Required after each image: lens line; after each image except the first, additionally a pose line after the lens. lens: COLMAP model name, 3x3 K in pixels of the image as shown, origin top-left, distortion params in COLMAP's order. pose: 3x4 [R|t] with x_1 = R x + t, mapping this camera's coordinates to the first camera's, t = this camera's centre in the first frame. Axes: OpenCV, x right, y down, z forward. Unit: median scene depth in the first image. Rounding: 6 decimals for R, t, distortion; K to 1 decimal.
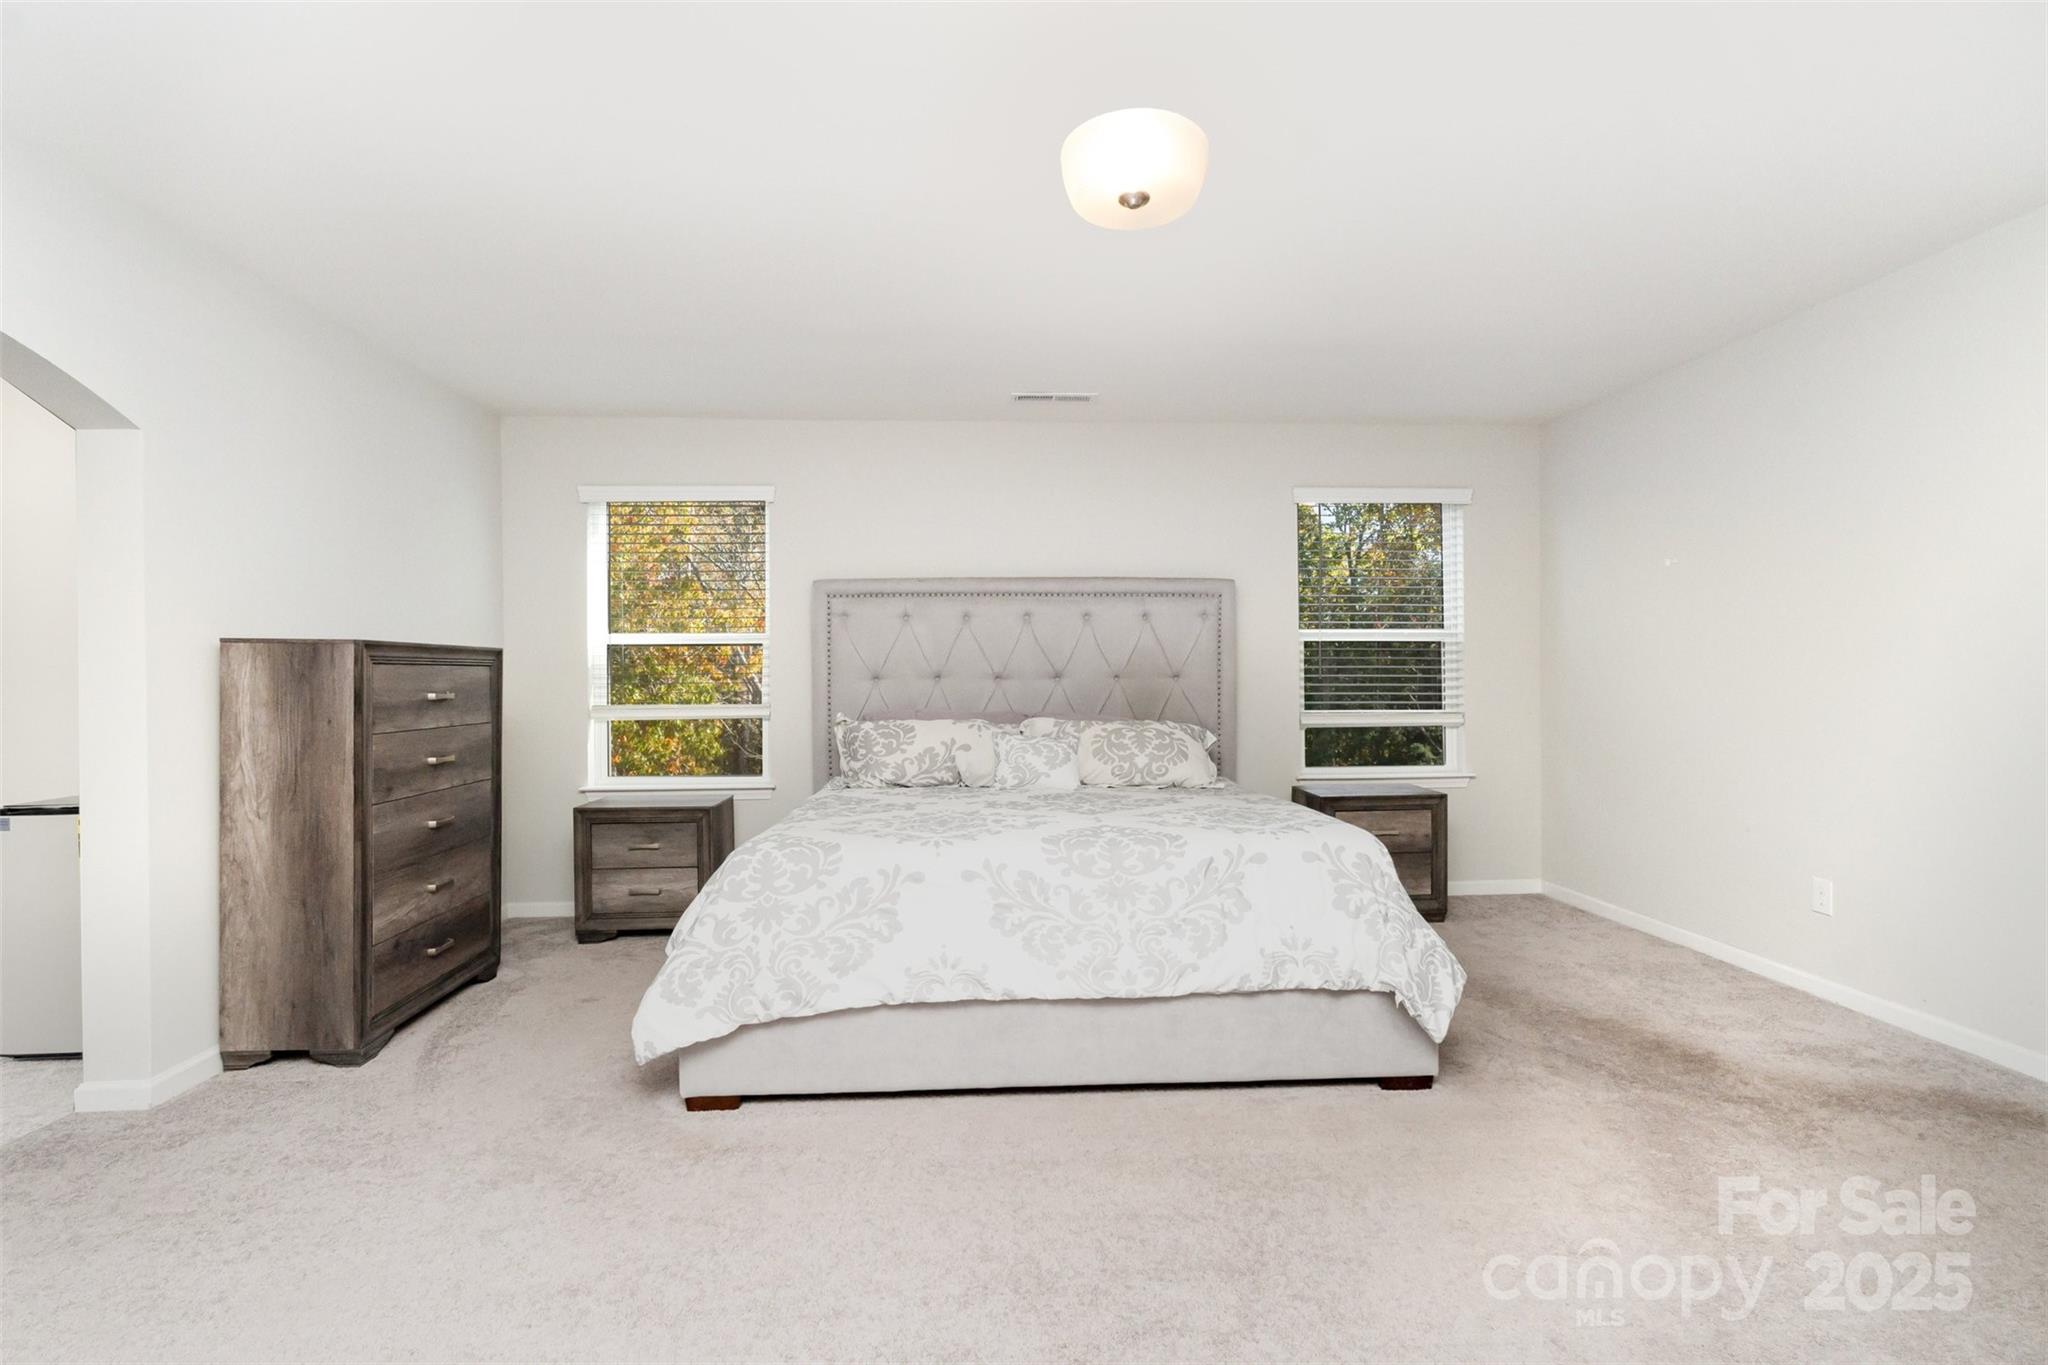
lens RADIAL K [[998.8, 0, 1021.2], [0, 998.8, 677.1], [0, 0, 1]] dist [-0.004556, -0.000140]
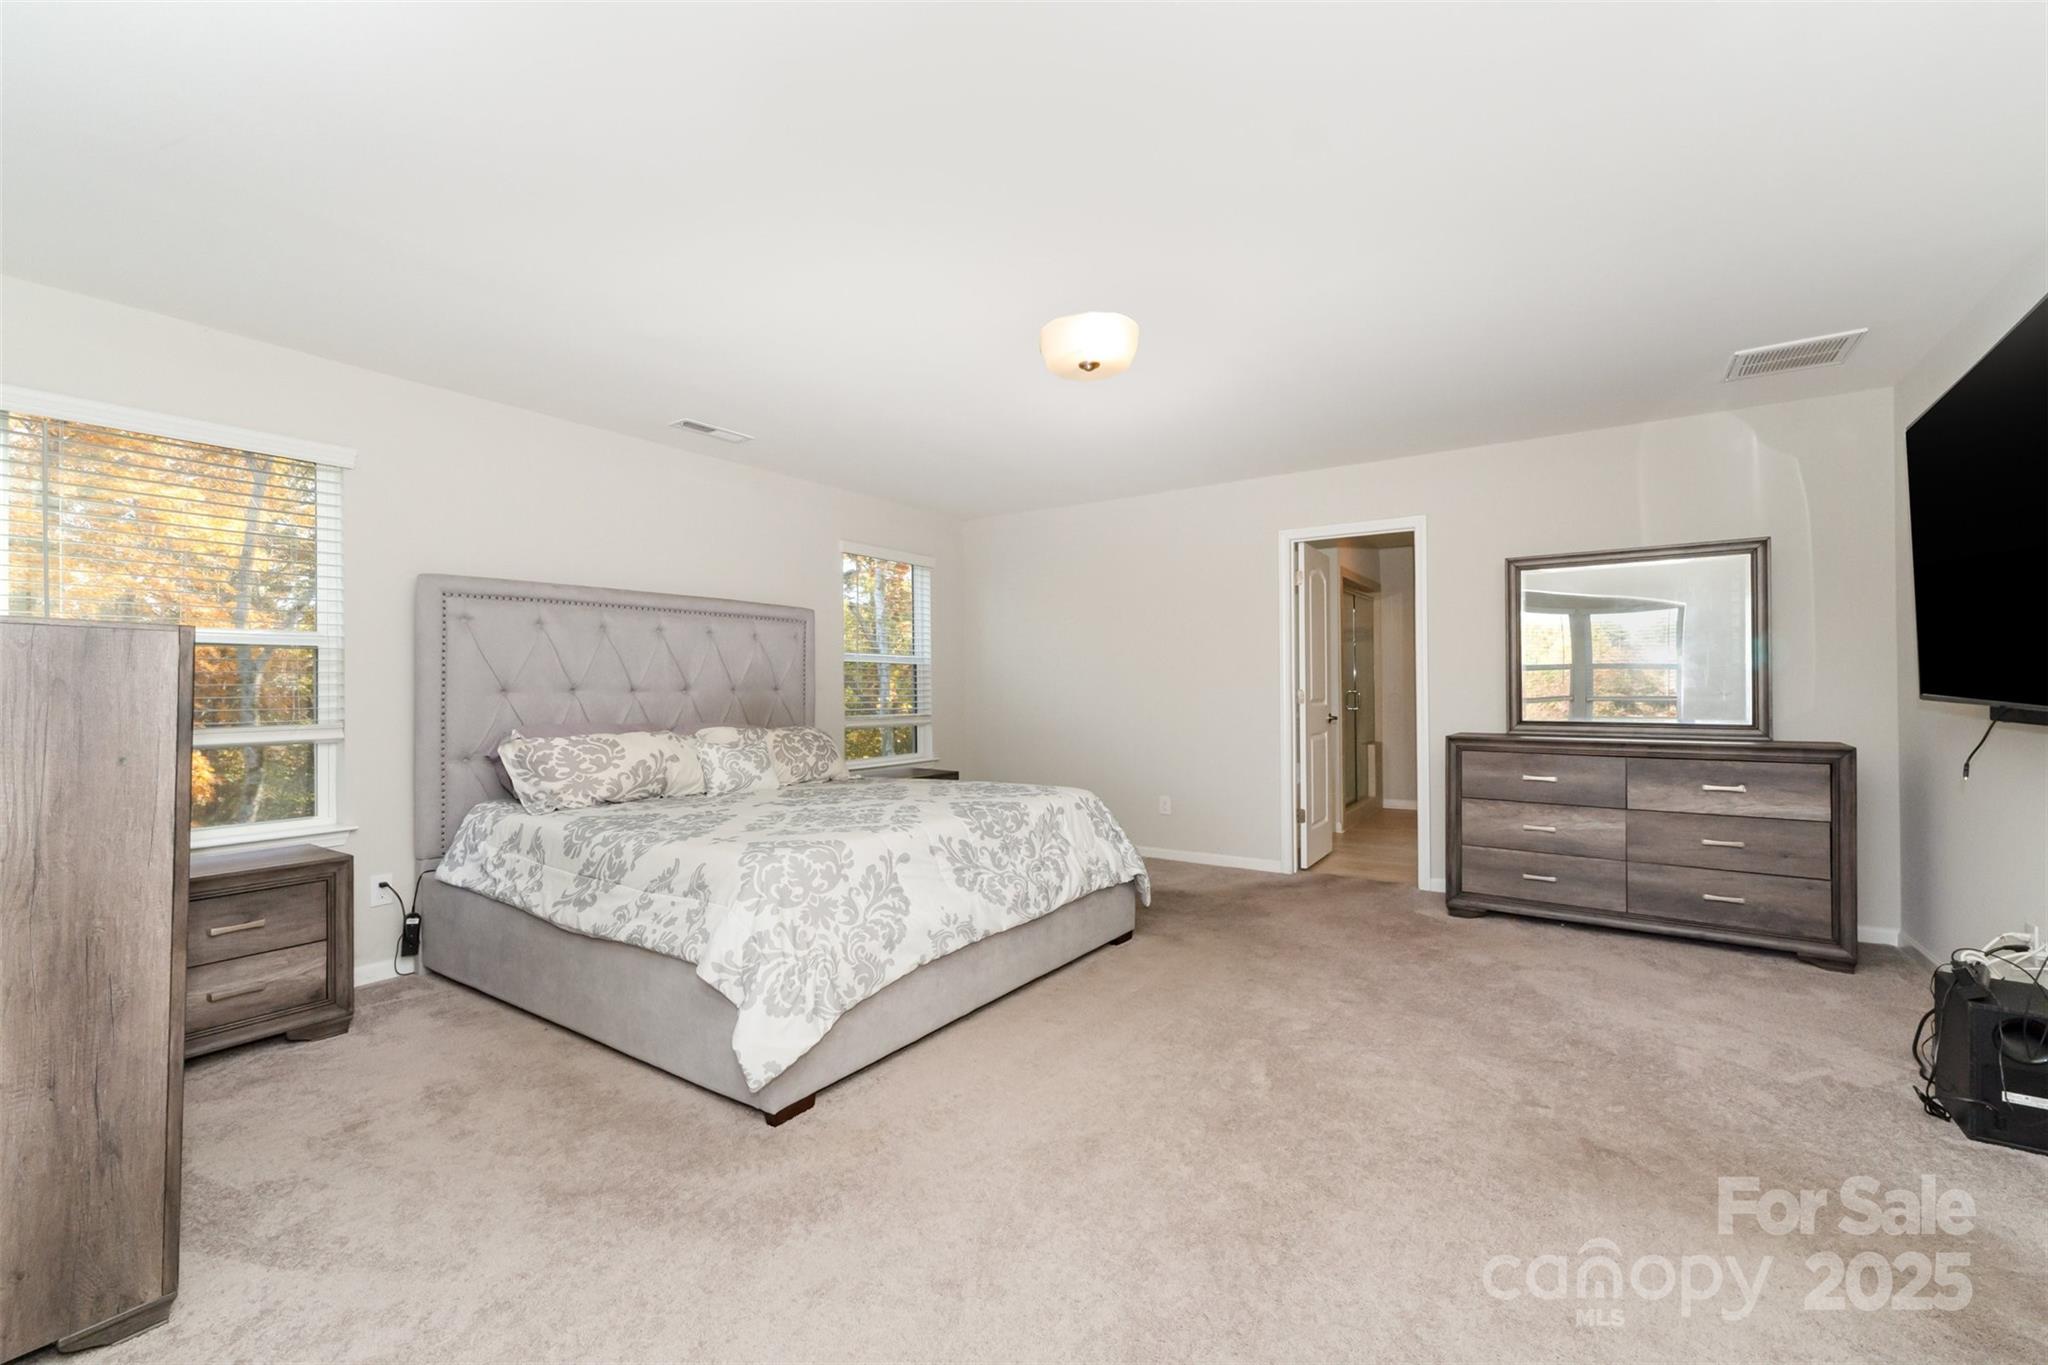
lens RADIAL K [[879.2, 0, 1023.5], [0, 879.2, 682.4], [0, 0, 1]] dist [0.016353, 0.000354]
pose [[0.602081, 0.007250, 0.798402, -0.561603], [0.002562, 0.999936, -0.011012, 0.003844], [-0.798431, 0.008676, 0.602023, 0.173687]]
